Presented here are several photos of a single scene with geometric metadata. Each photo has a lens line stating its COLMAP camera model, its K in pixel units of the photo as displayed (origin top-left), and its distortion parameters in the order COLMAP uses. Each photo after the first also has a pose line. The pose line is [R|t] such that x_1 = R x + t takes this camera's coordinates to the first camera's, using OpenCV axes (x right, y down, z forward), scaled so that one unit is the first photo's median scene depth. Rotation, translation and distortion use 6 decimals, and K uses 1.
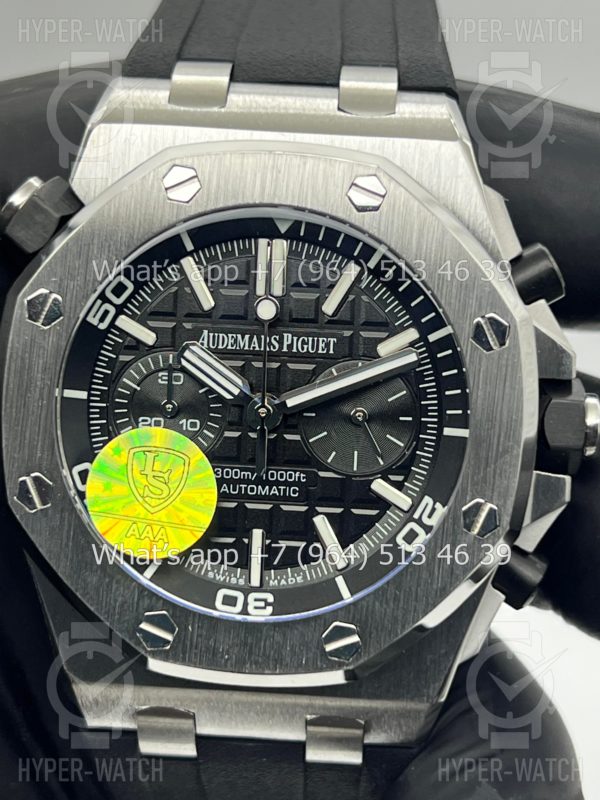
lens RADIAL K [[1883.7, 0, 300.0], [0, 1883.7, 400.0], [0, 0, 1]] dist [0.169470, 0.150600]
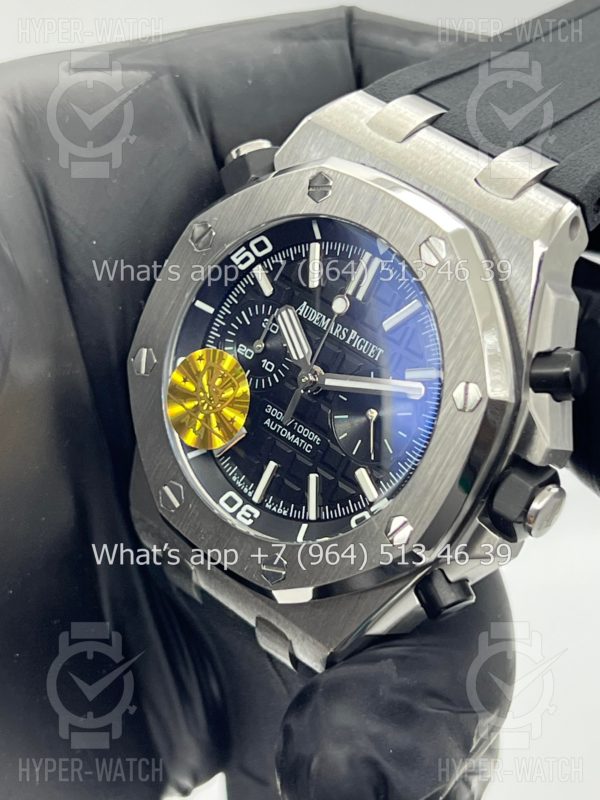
lens RADIAL K [[1883.7, 0, 300.0], [0, 1883.7, 400.0], [0, 0, 1]] dist [0.169470, 0.150600]
pose [[0.777573, 0.424410, -0.463958, 0.560021], [-0.388447, 0.904443, 0.176328, -0.198948], [0.494459, 0.043115, 0.868131, -0.090876]]
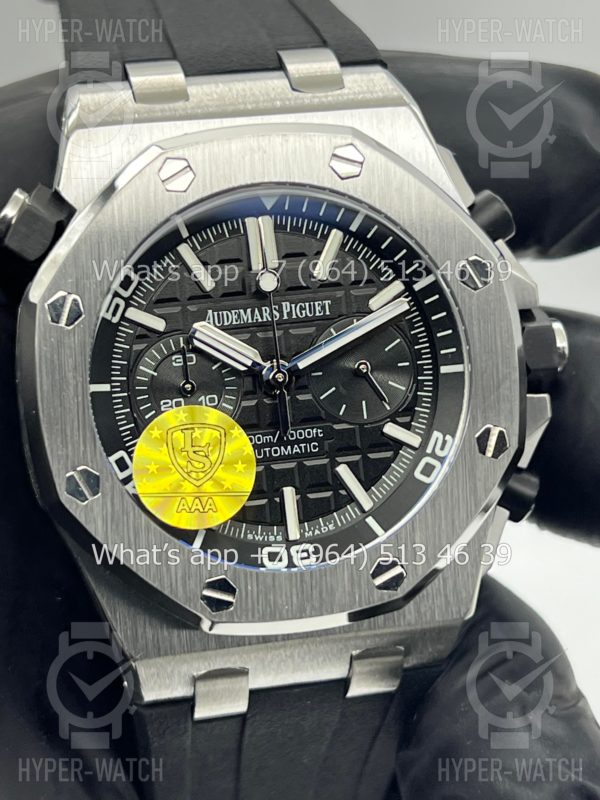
lens RADIAL K [[1883.7, 0, 300.0], [0, 1883.7, 400.0], [0, 0, 1]] dist [0.169470, 0.150600]
pose [[0.962112, -0.152172, 0.226240, -0.249849], [0.153611, 0.988066, 0.011337, 0.008775], [-0.225265, 0.023846, 0.974006, -0.043933]]
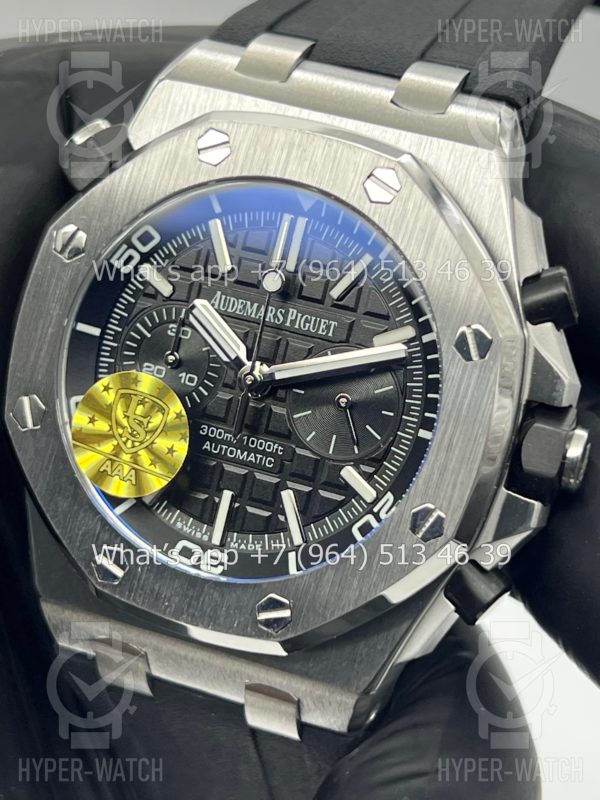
lens RADIAL K [[1883.7, 0, 300.0], [0, 1883.7, 400.0], [0, 0, 1]] dist [0.169470, 0.150600]
pose [[0.951608, 0.191924, -0.240017, 0.251843], [-0.191258, 0.981188, 0.026293, -0.014551], [0.240548, 0.020885, 0.970413, 0.010722]]
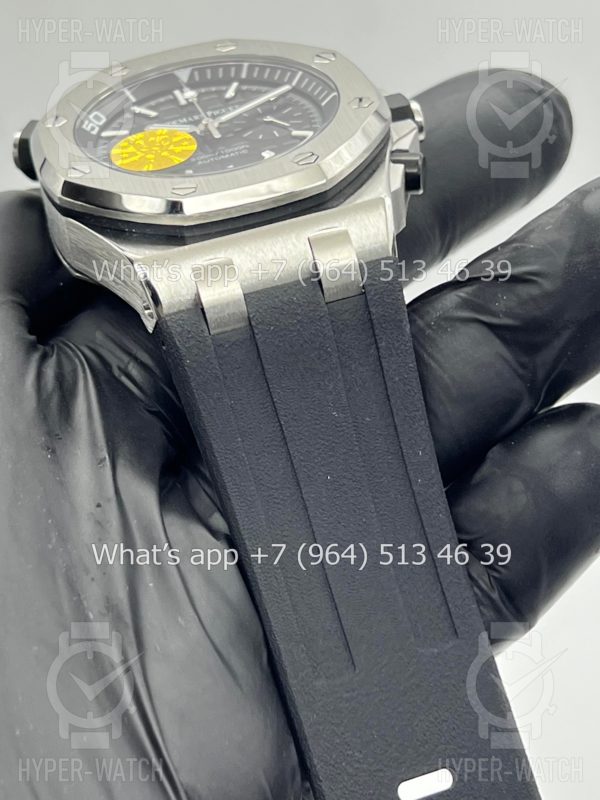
lens RADIAL K [[1883.7, 0, 300.0], [0, 1883.7, 400.0], [0, 0, 1]] dist [0.169470, 0.150600]
pose [[0.936215, -0.251773, 0.245178, -0.380943], [0.344117, 0.515211, -0.784947, 1.347305], [0.071310, 0.819249, 0.568987, 0.309265]]
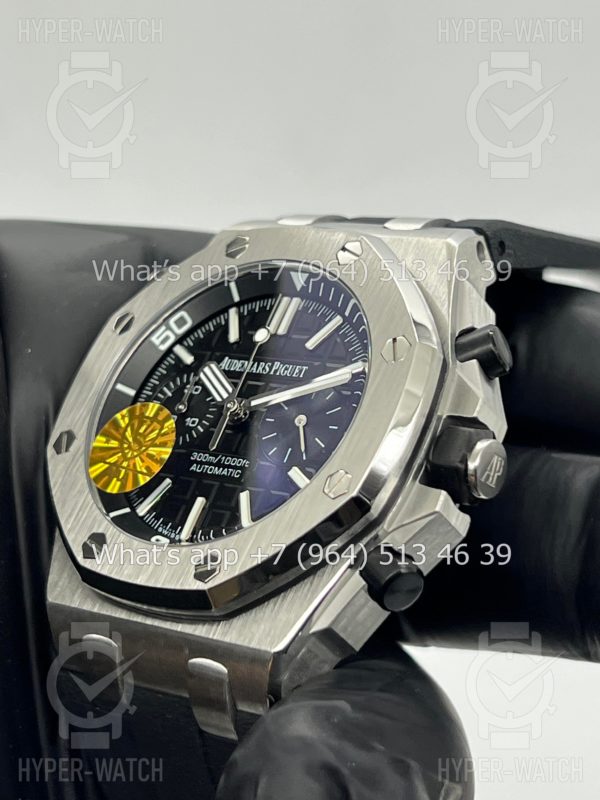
lens RADIAL K [[1883.7, 0, 300.0], [0, 1883.7, 400.0], [0, 0, 1]] dist [0.169470, 0.150600]
pose [[0.824017, 0.070942, -0.562106, 0.707080], [-0.334081, 0.862136, -0.380936, 0.455671], [0.457587, 0.501686, 0.734115, 0.106885]]
